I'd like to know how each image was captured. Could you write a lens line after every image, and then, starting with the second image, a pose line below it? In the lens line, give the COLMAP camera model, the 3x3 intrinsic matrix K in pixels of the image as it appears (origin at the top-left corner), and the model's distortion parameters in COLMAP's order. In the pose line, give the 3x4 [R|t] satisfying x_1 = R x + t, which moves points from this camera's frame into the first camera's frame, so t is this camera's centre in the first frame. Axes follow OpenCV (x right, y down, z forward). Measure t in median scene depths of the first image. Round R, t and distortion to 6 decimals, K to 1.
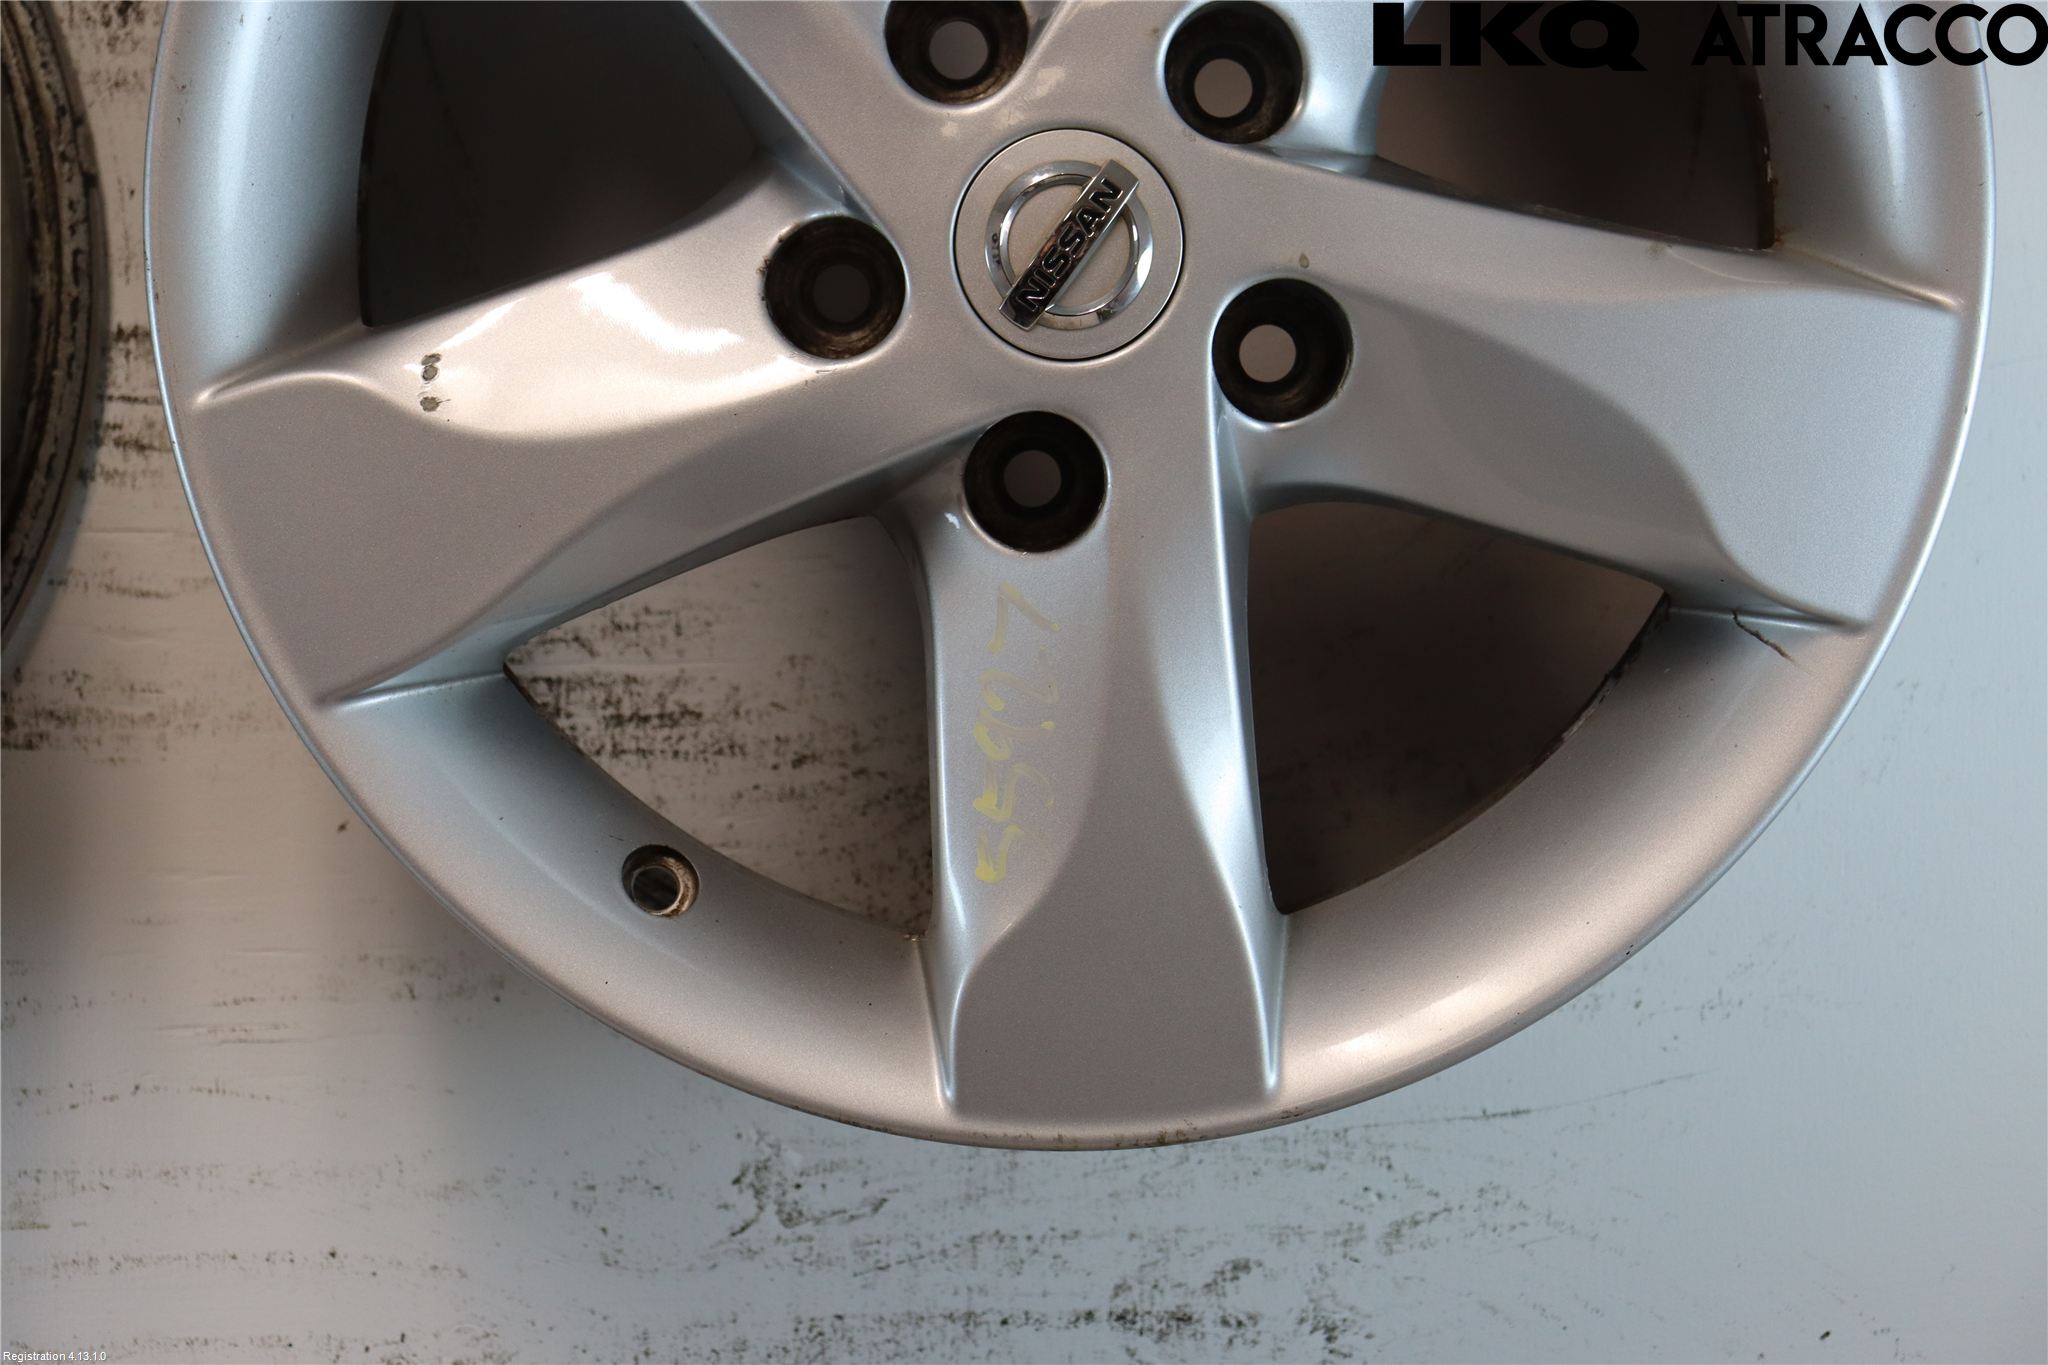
lens RADIAL K [[4148.5, 0, 1013.5], [0, 4148.5, 748.1], [0, 0, 1]] dist [0.243537, 0.000000]
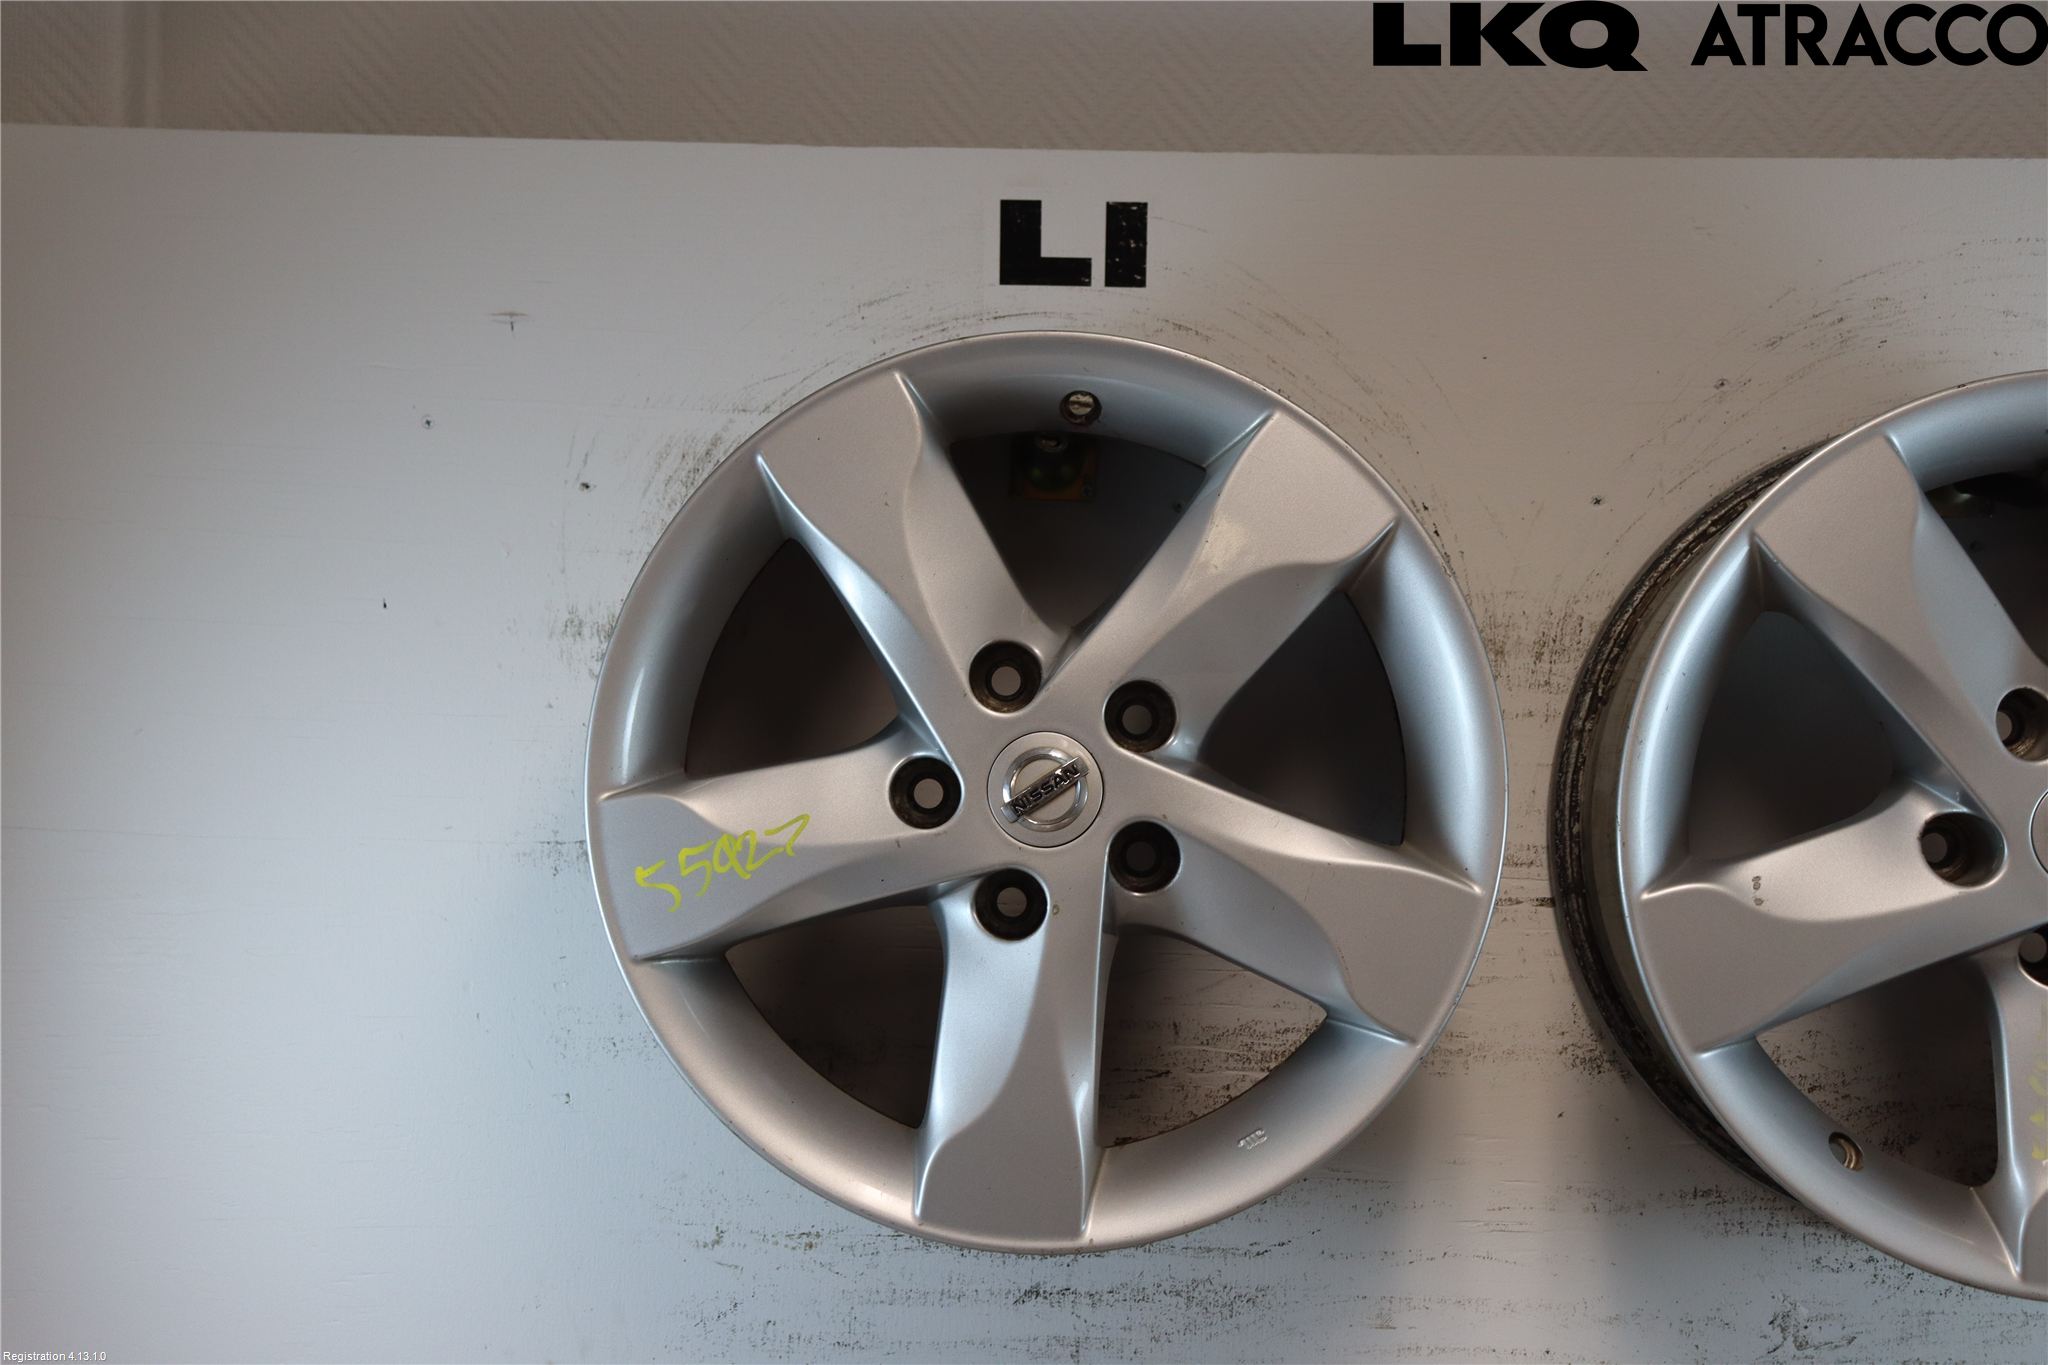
lens RADIAL K [[3281.3, 0, 1012.1], [0, 3281.3, 689.8], [0, 0, 1]] dist [0.116267, 0.000000]
pose [[0.999329, 0.036495, -0.003070, -0.405590], [-0.036607, 0.992726, -0.114695, 0.008441], [-0.001138, 0.114730, 0.993396, -0.465715]]
